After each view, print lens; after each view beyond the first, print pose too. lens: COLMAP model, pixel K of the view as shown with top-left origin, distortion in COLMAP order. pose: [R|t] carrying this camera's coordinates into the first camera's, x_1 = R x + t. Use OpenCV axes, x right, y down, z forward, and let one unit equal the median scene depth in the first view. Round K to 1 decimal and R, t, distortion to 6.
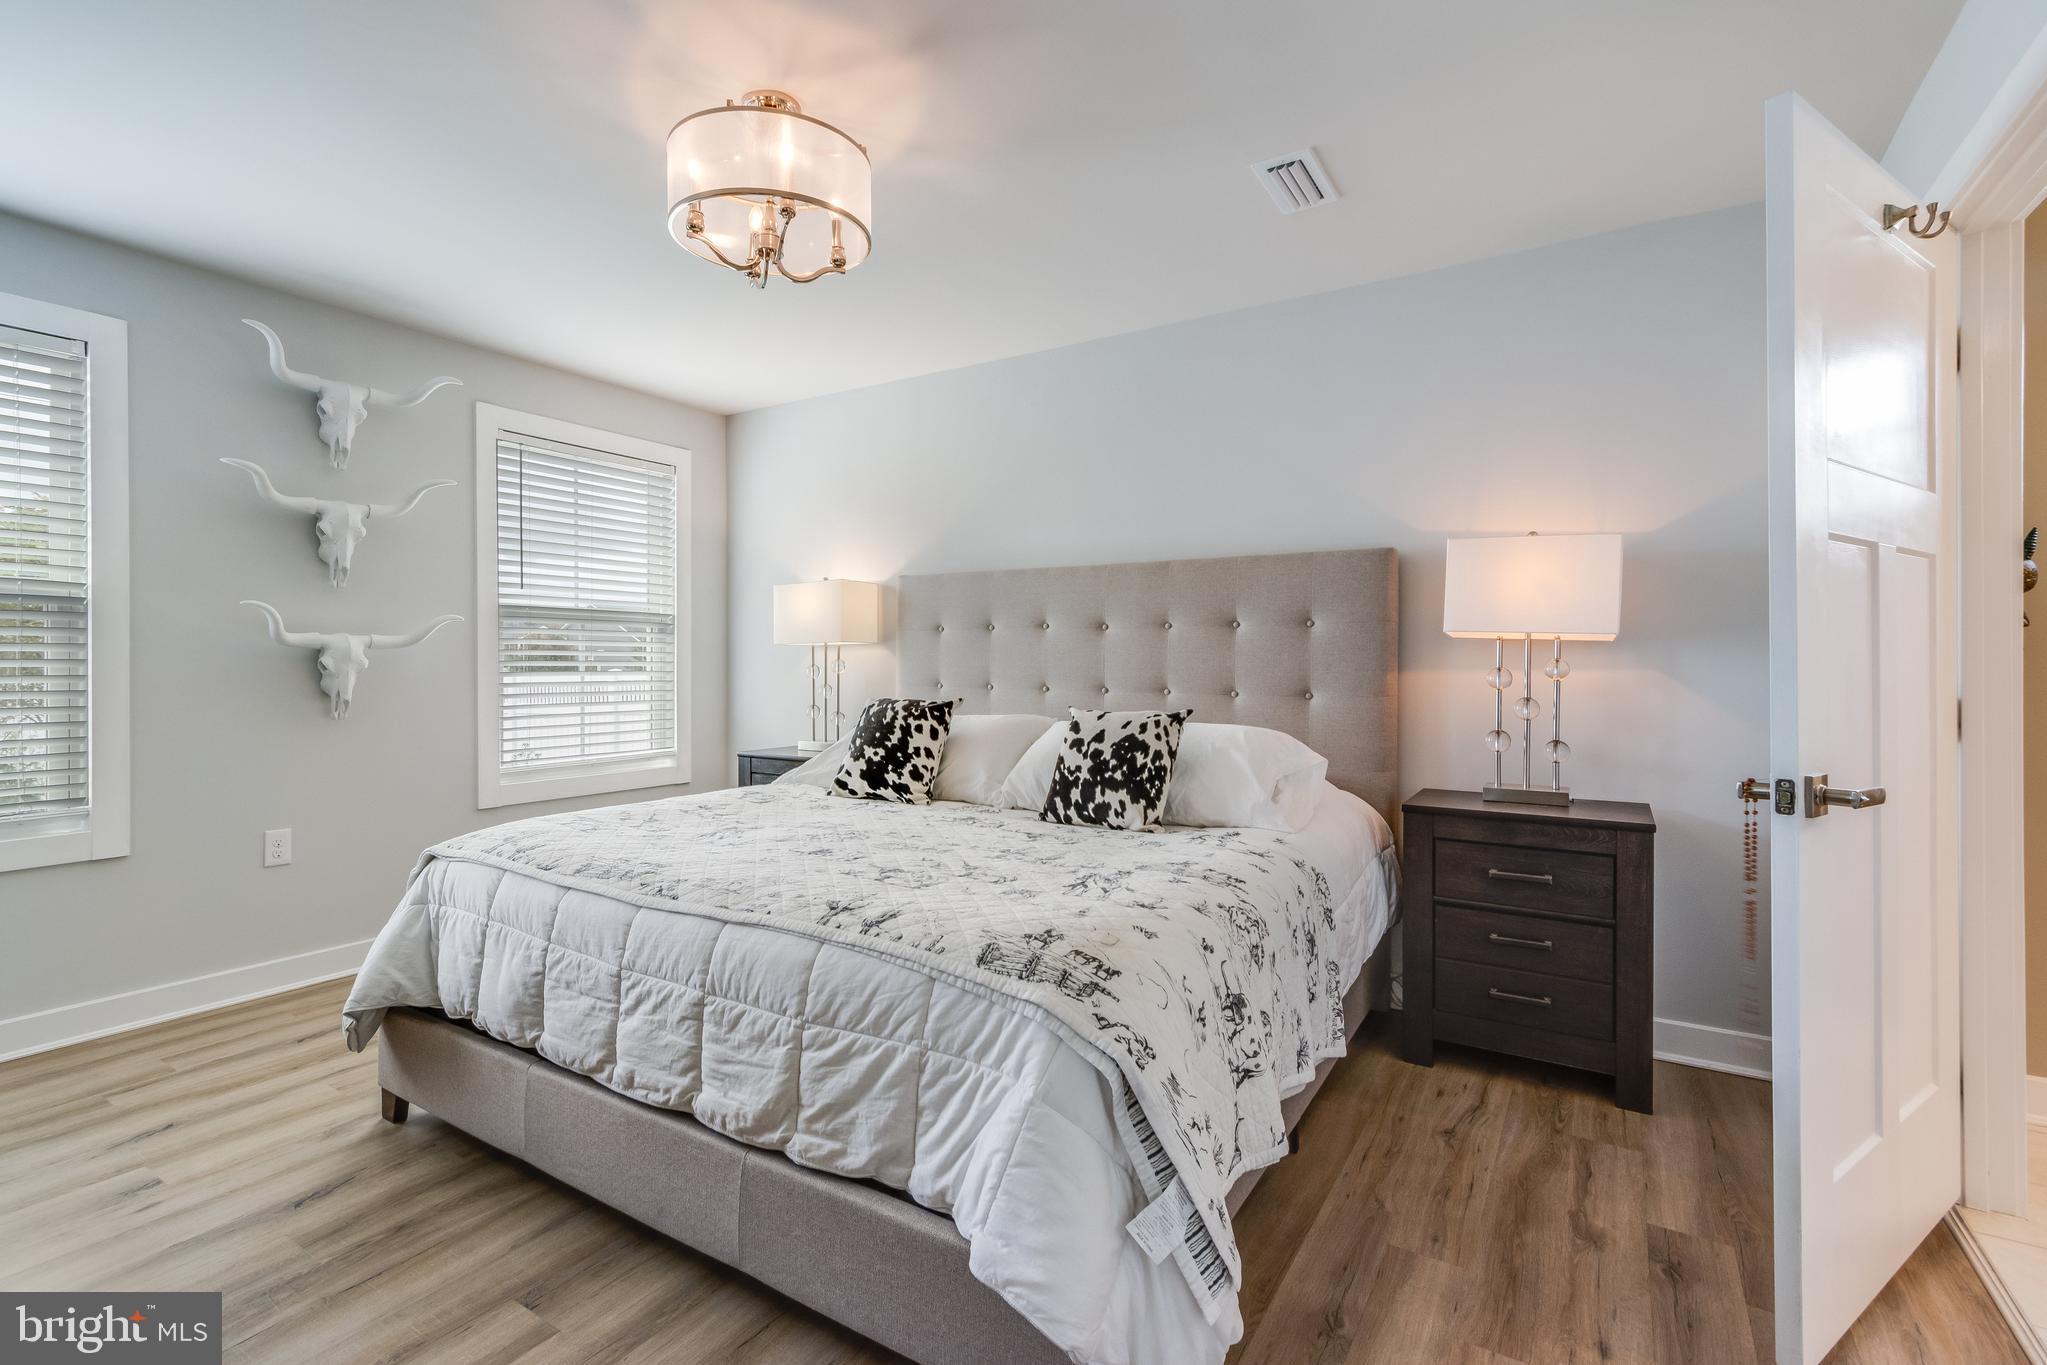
lens RADIAL K [[943.8, 0, 1012.6], [0, 943.8, 665.8], [0, 0, 1]] dist [0.004442, -0.001149]
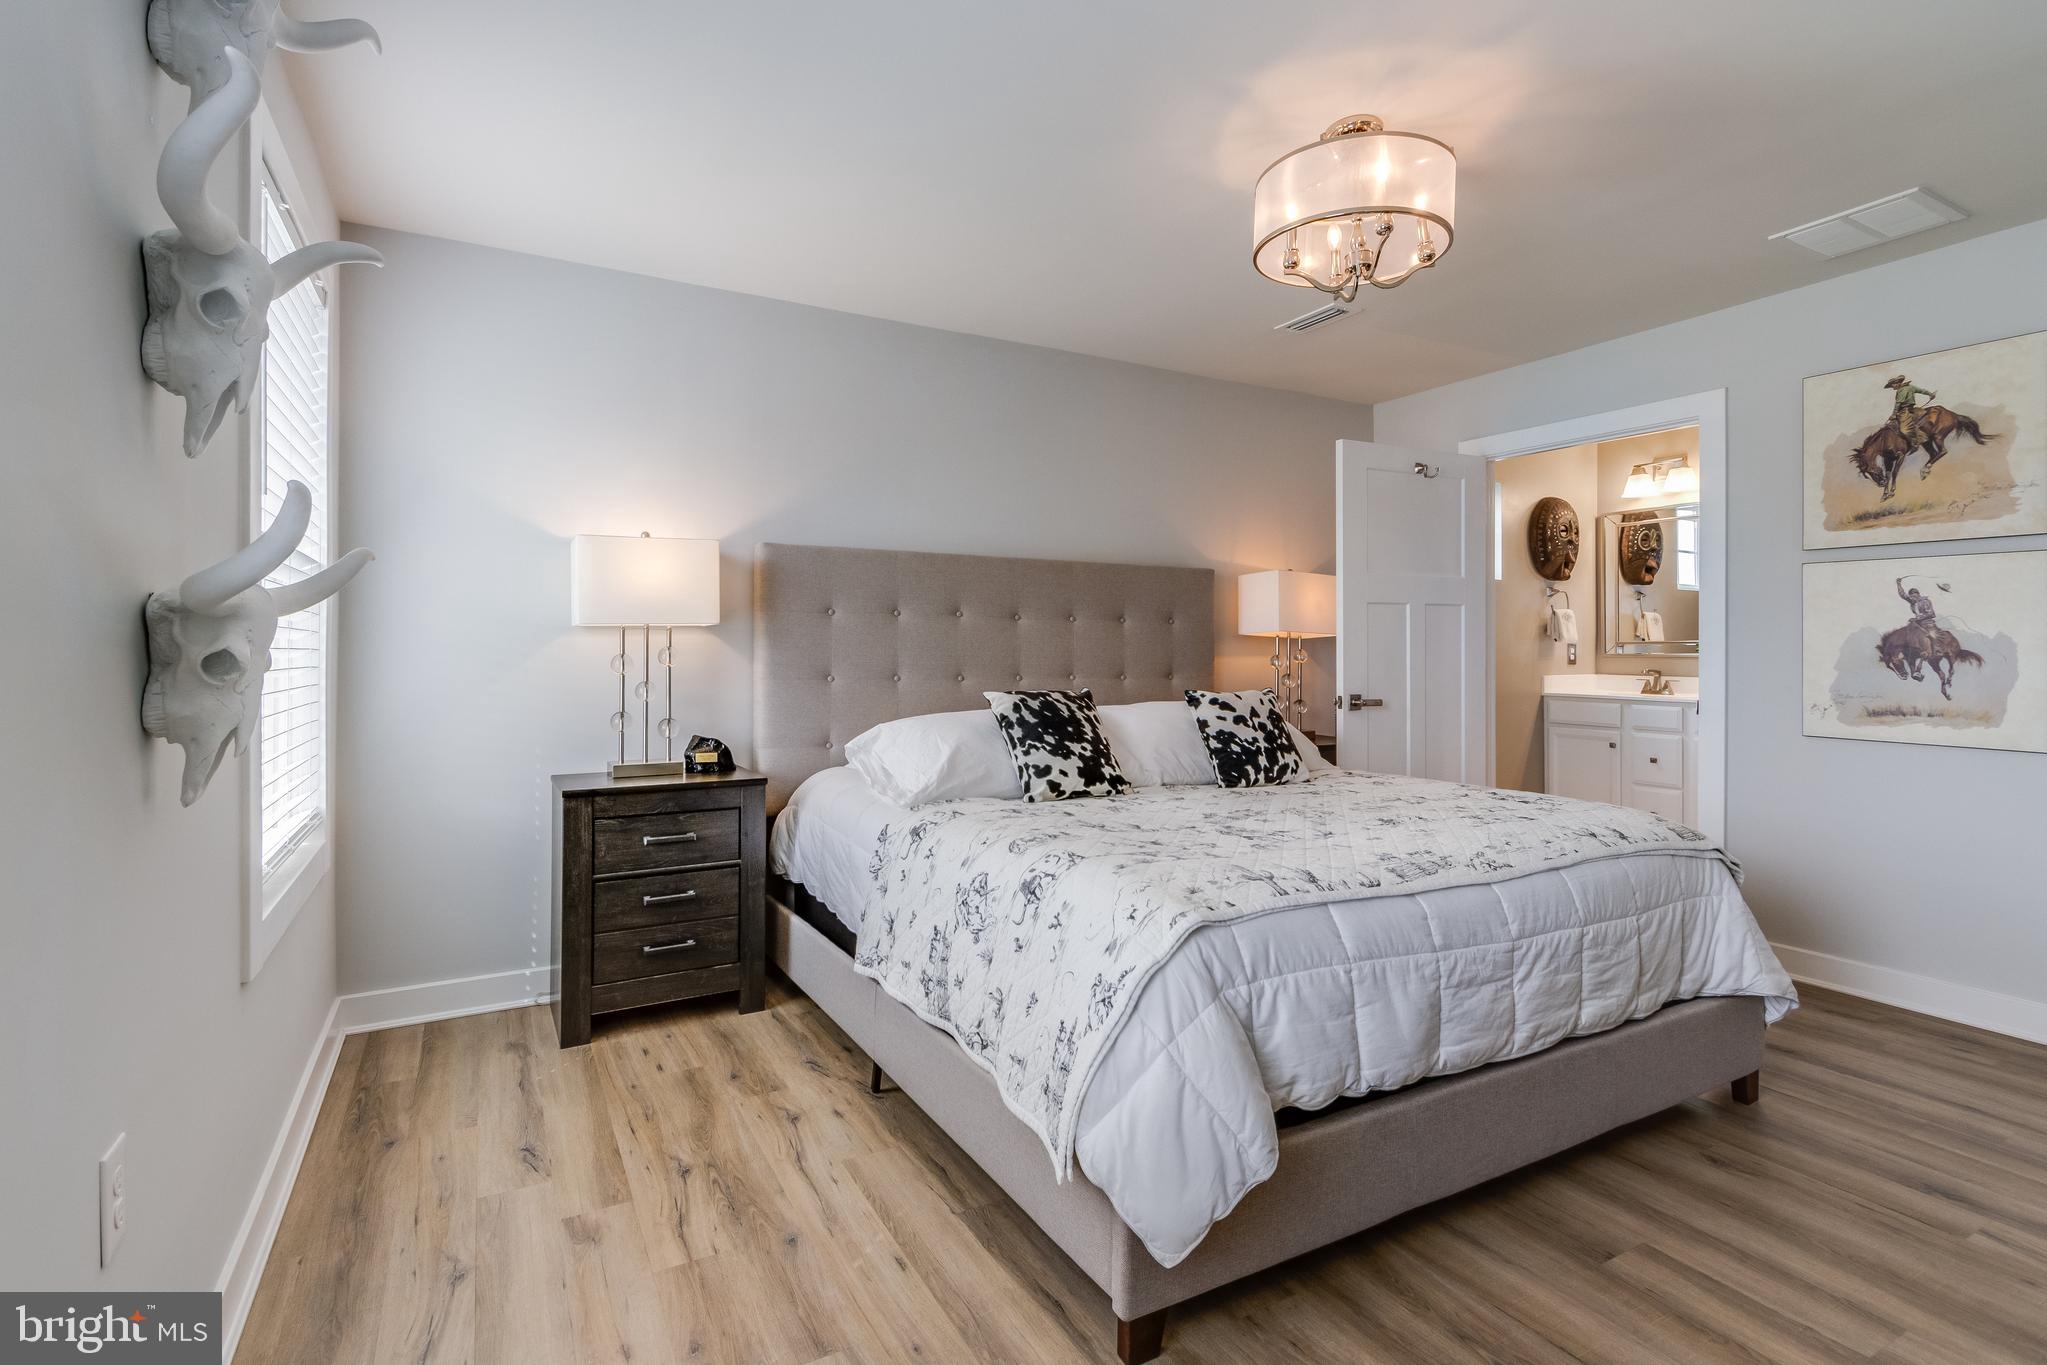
lens RADIAL K [[952.8, 0, 987.8], [0, 952.8, 649.2], [0, 0, 1]] dist [0.000973, 0.000089]
pose [[0.489637, 0.000189, 0.871927, -1.170575], [0.001194, 0.999999, -0.000888, -0.006262], [-0.871926, 0.001476, 0.489636, 0.707103]]
